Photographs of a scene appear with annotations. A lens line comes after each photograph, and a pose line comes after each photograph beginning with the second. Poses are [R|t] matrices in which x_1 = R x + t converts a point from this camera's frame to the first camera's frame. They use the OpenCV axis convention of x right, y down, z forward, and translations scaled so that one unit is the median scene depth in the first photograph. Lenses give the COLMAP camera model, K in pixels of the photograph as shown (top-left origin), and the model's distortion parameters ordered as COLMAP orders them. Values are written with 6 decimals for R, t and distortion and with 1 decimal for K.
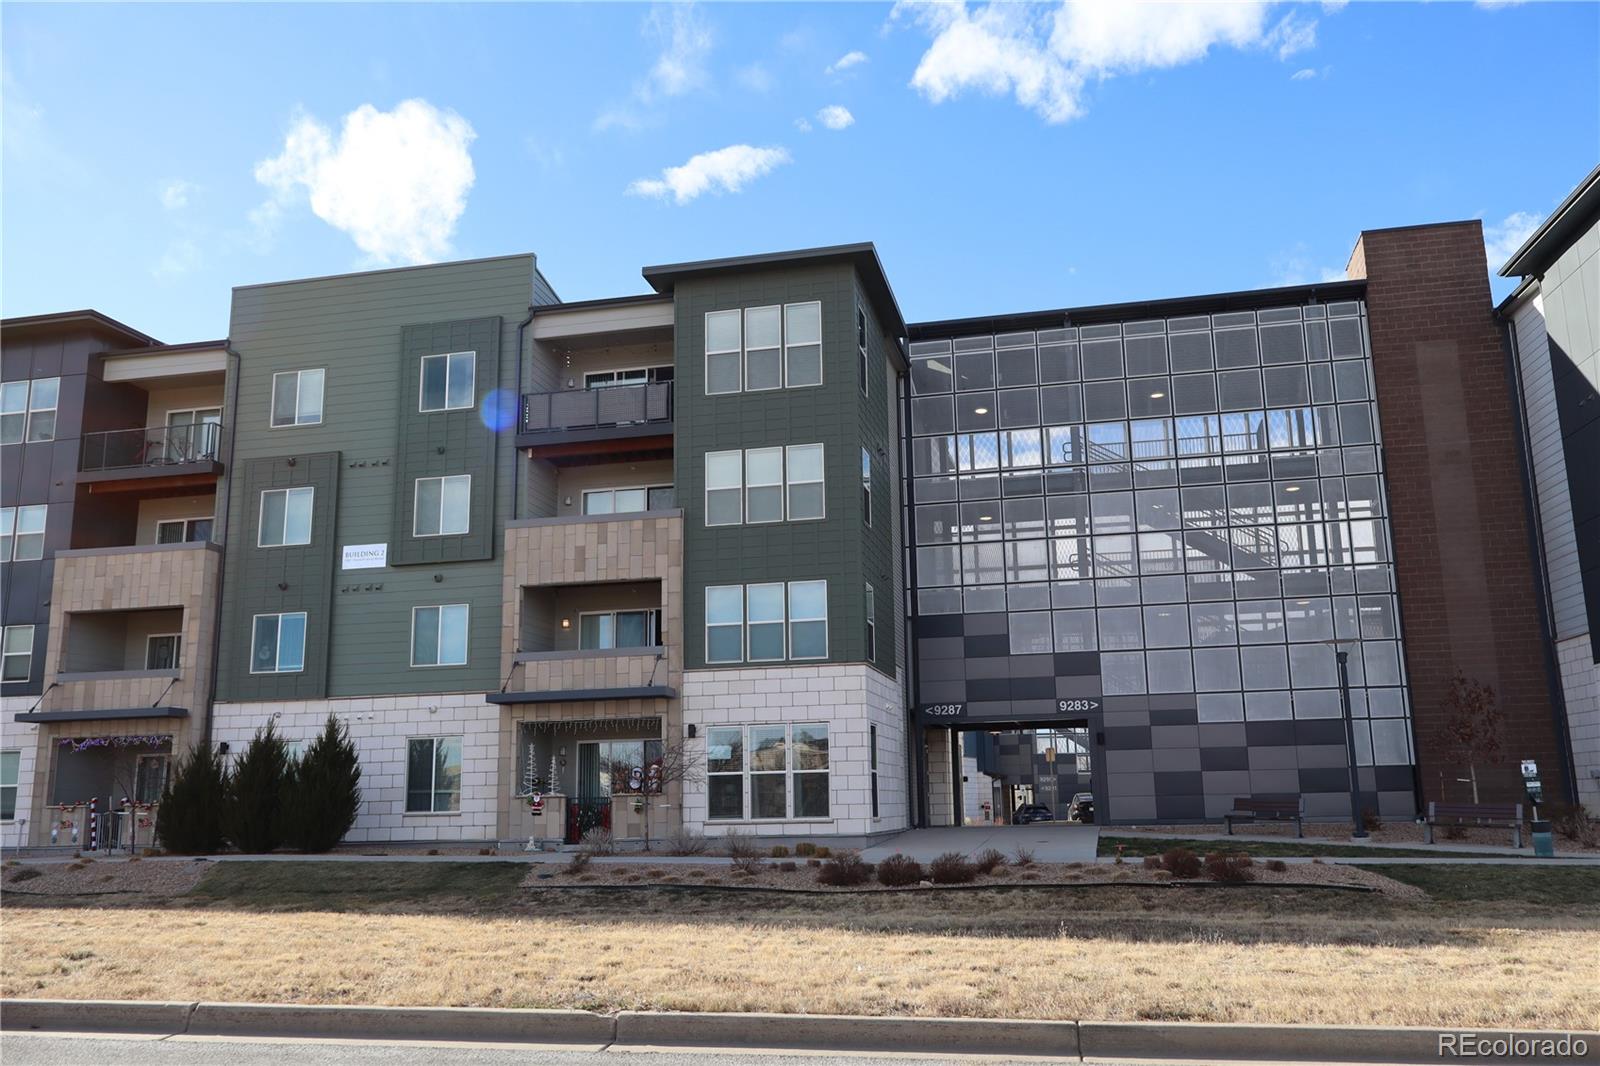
lens RADIAL K [[1318.9, 0, 800.0], [0, 1318.9, 533.0], [0, 0, 1]] dist [-0.019147, 0.004032]
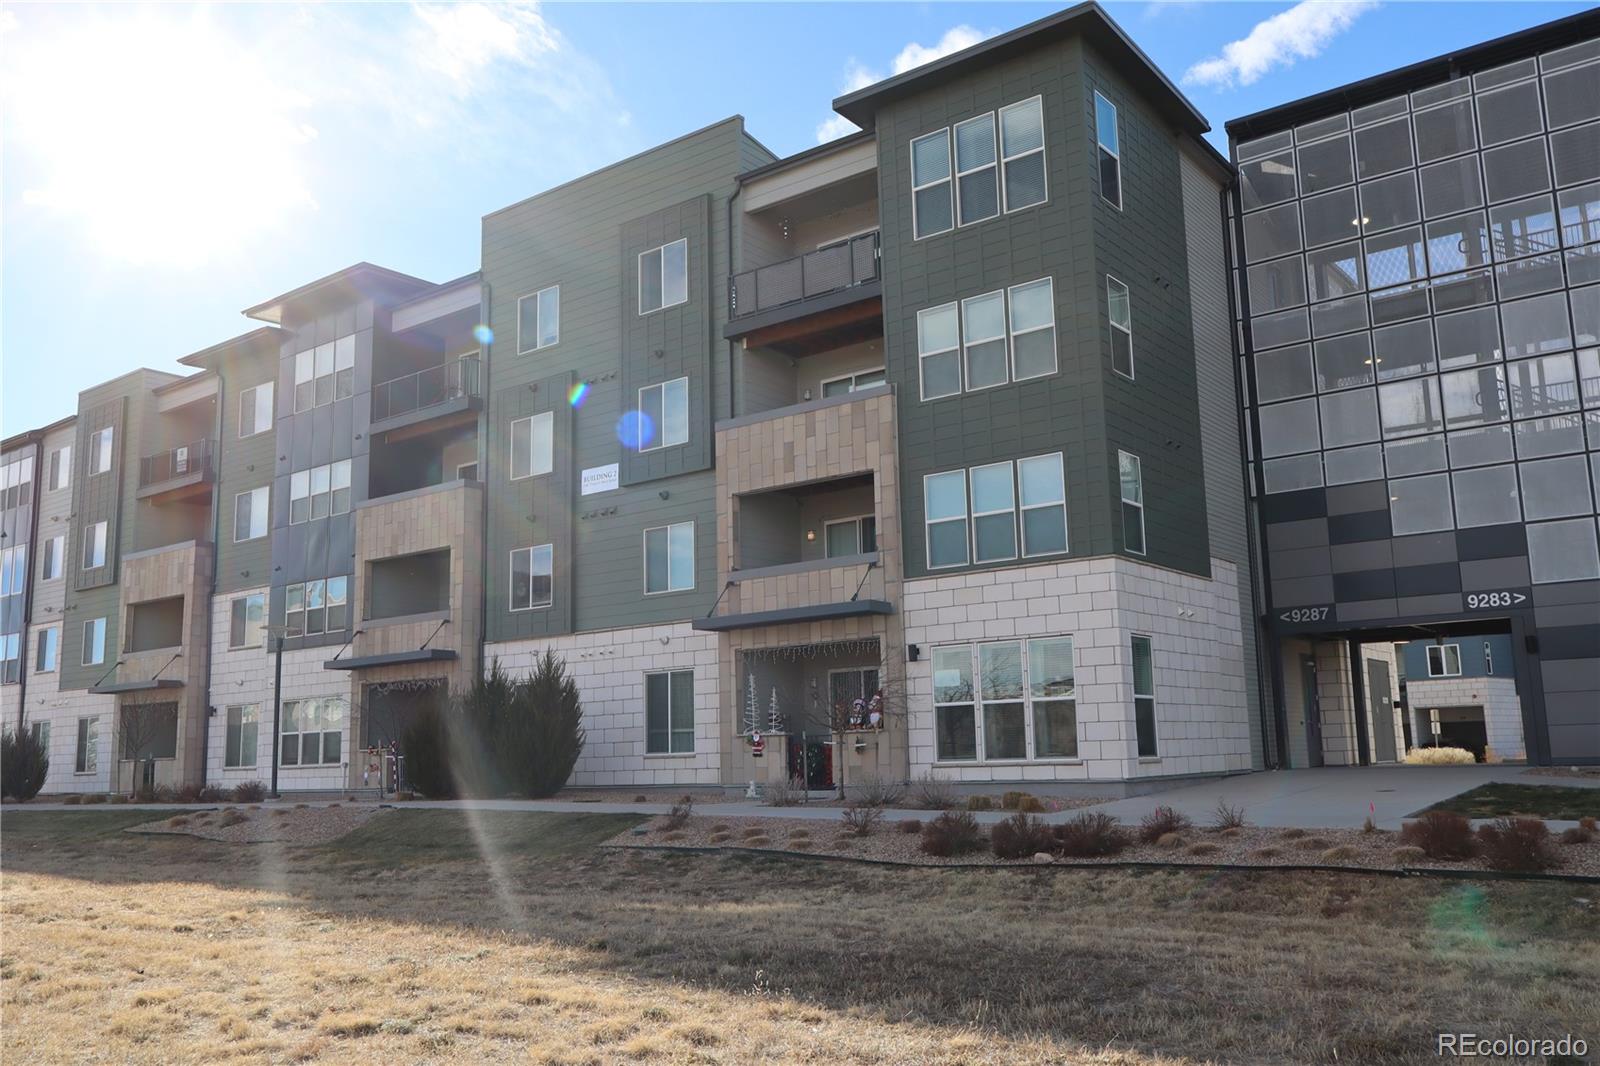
lens RADIAL K [[1318.9, 0, 800.0], [0, 1318.9, 533.0], [0, 0, 1]] dist [-0.019147, 0.004032]
pose [[0.908788, -0.073248, -0.410778, 0.180448], [0.092776, 0.995300, 0.027776, 0.044179], [0.406813, -0.063353, 0.911312, 0.218874]]
